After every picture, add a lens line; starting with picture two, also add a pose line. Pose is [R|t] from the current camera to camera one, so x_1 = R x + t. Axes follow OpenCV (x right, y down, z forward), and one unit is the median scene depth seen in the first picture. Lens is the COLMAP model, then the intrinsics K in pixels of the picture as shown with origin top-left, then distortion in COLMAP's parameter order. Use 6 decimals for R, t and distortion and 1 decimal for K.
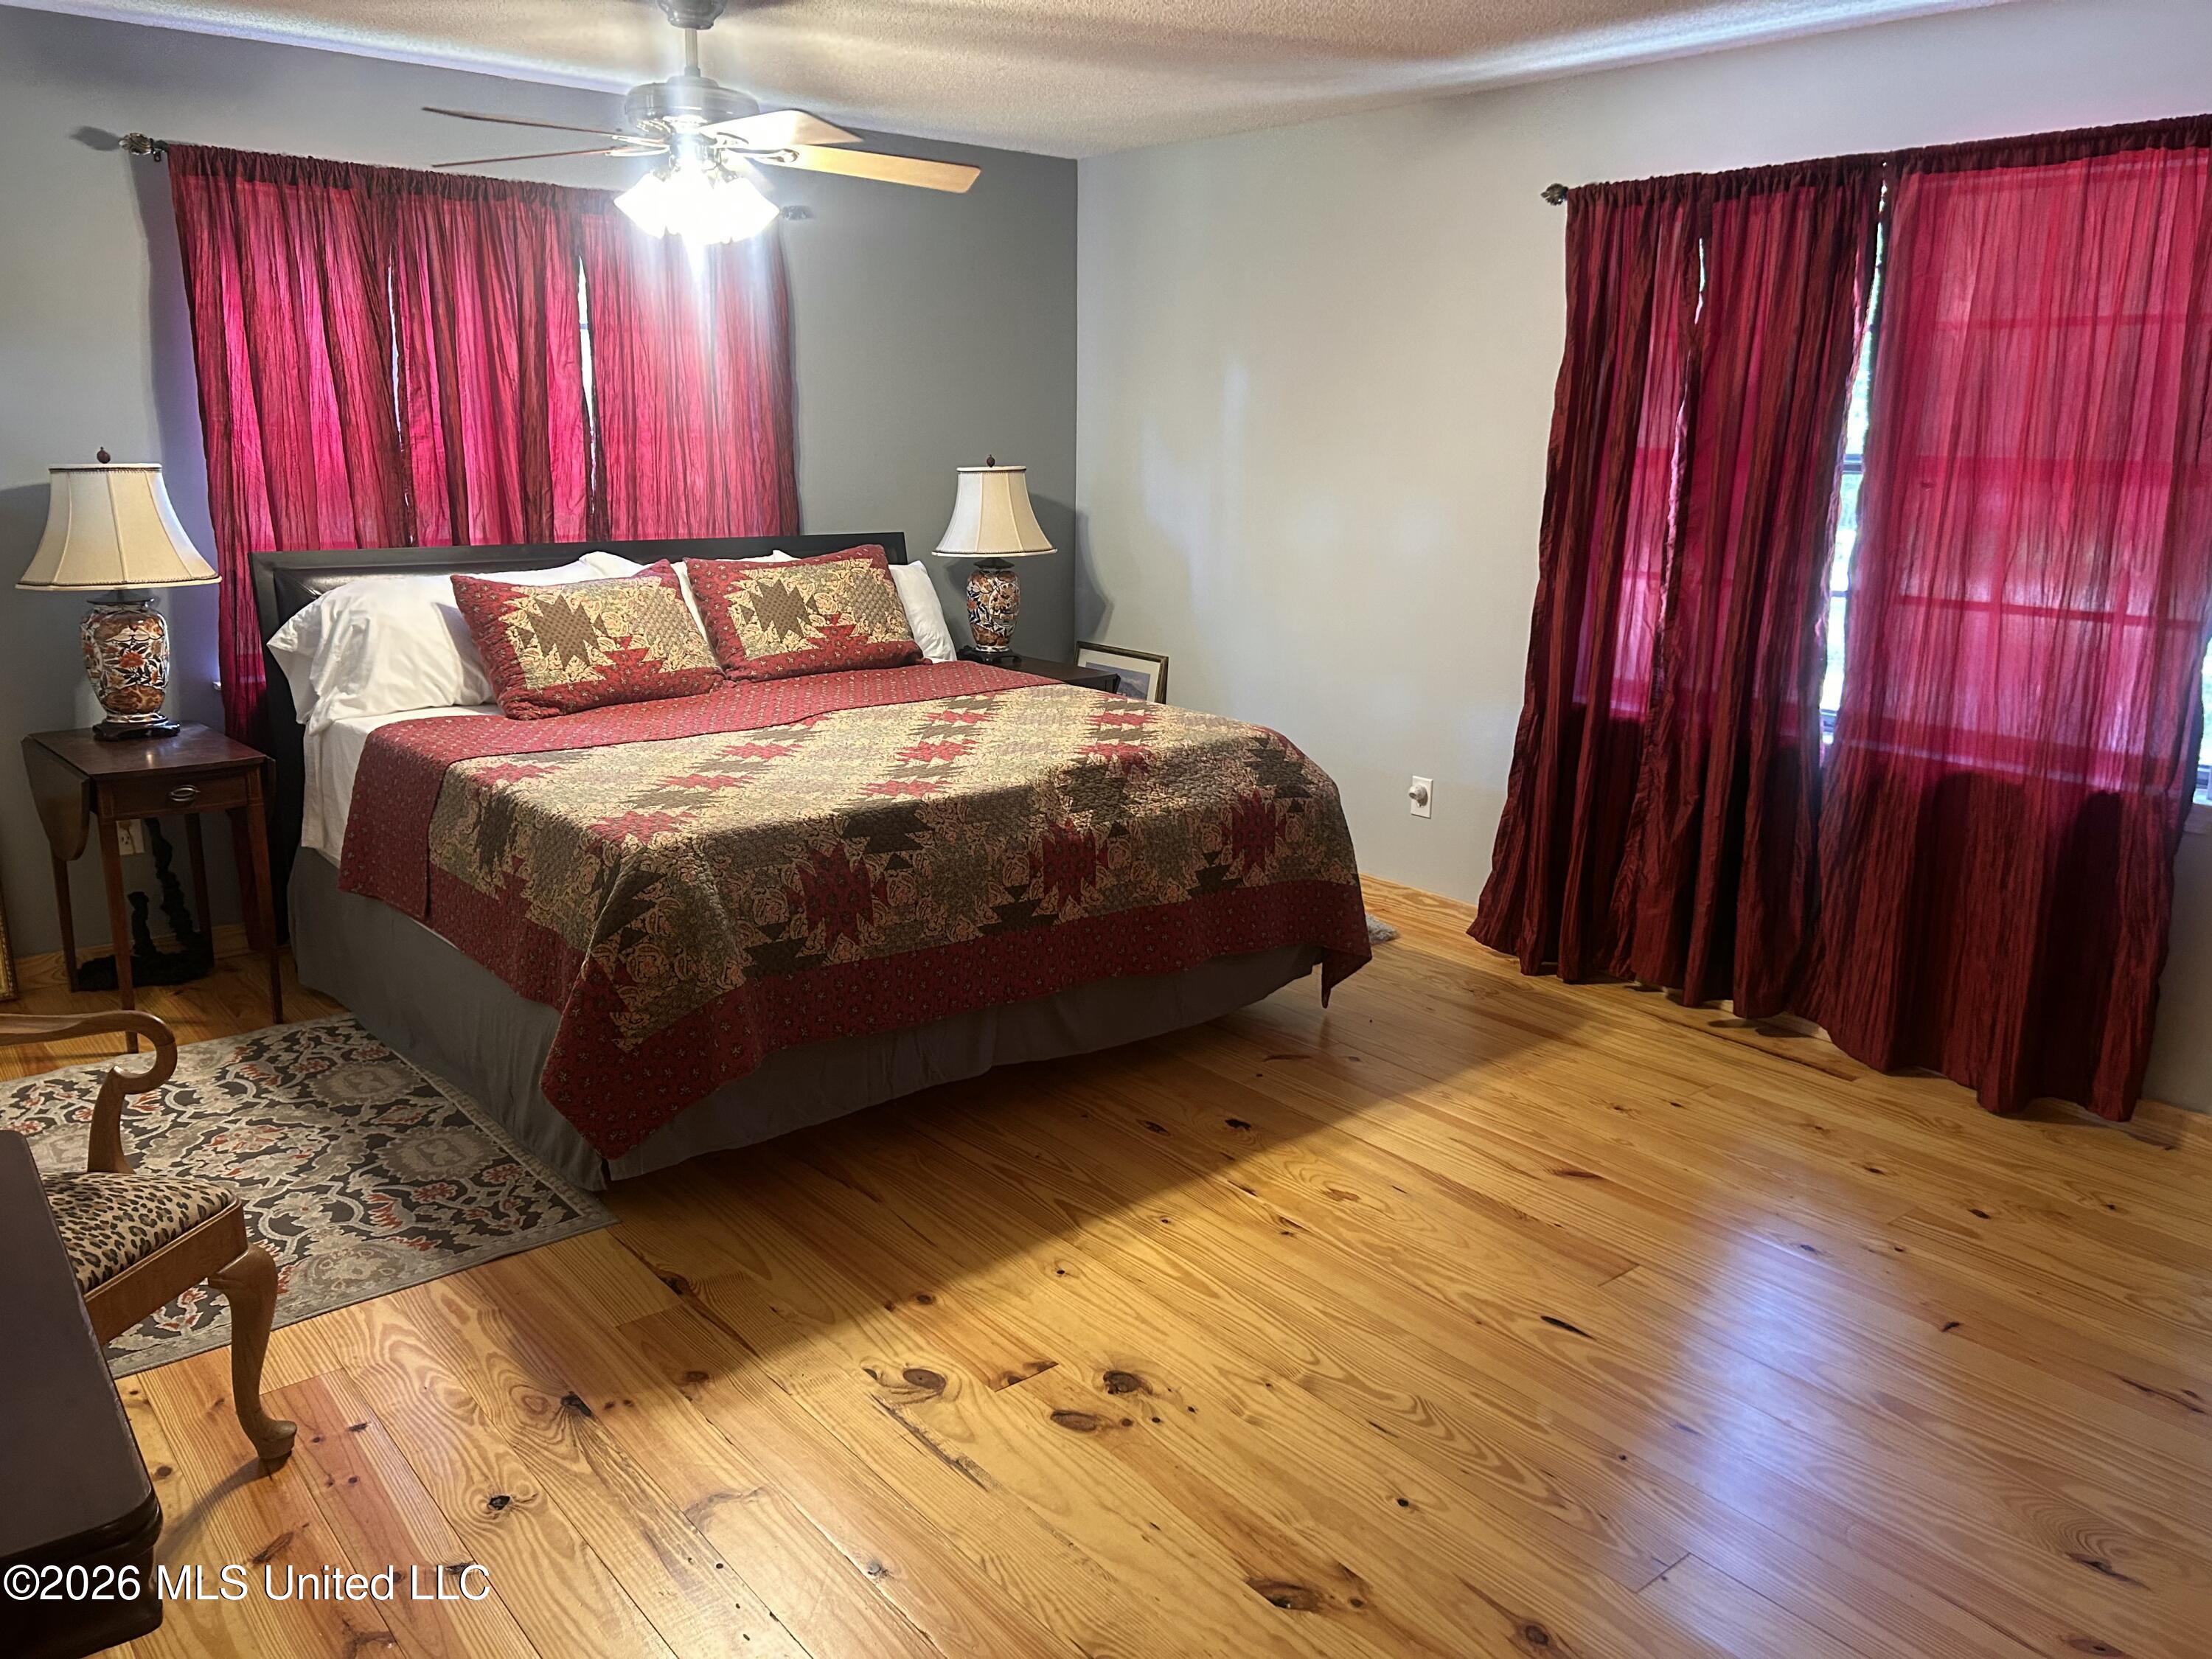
lens RADIAL K [[1669.8, 0, 1113.2], [0, 1669.8, 825.1], [0, 0, 1]] dist [0.036858, -0.031381]
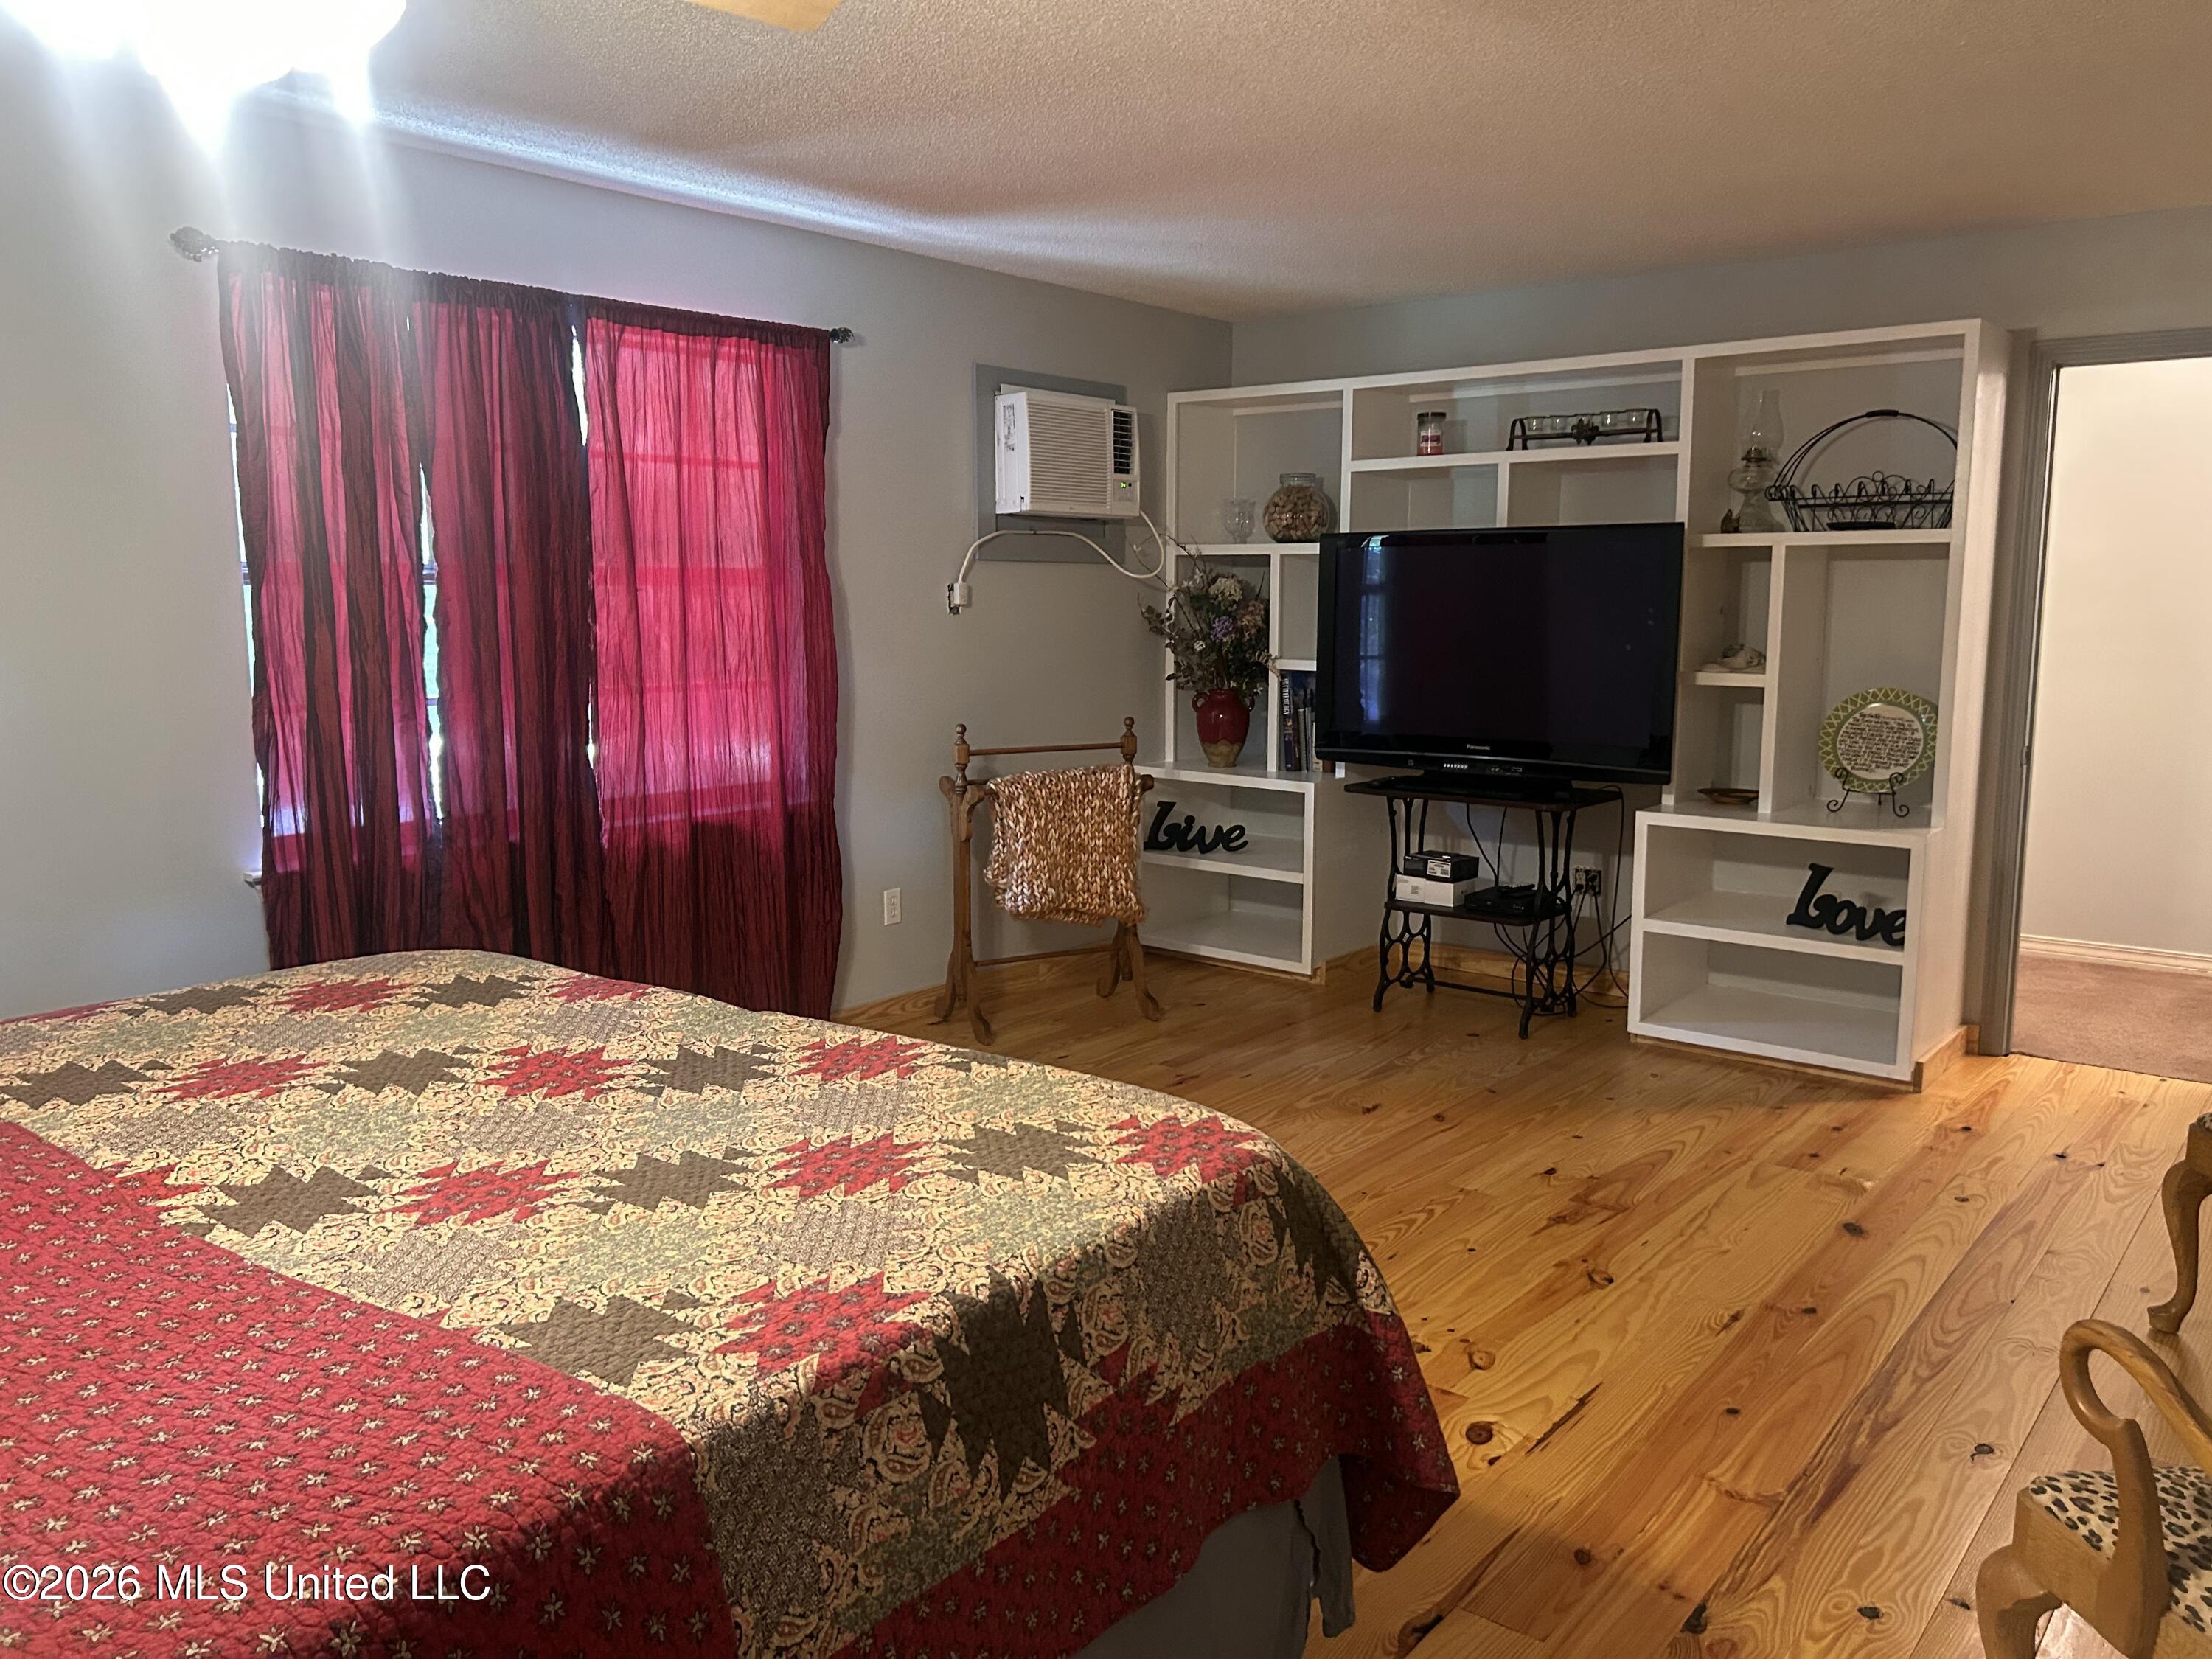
lens RADIAL K [[1669.8, 0, 1111.3], [0, 1669.8, 828.5], [0, 0, 1]] dist [0.036858, -0.031381]
pose [[-0.202521, -0.176535, 0.963234, -0.934436], [0.211885, 0.952418, 0.219102, -0.294812], [-0.956081, 0.248467, -0.155480, 1.170510]]
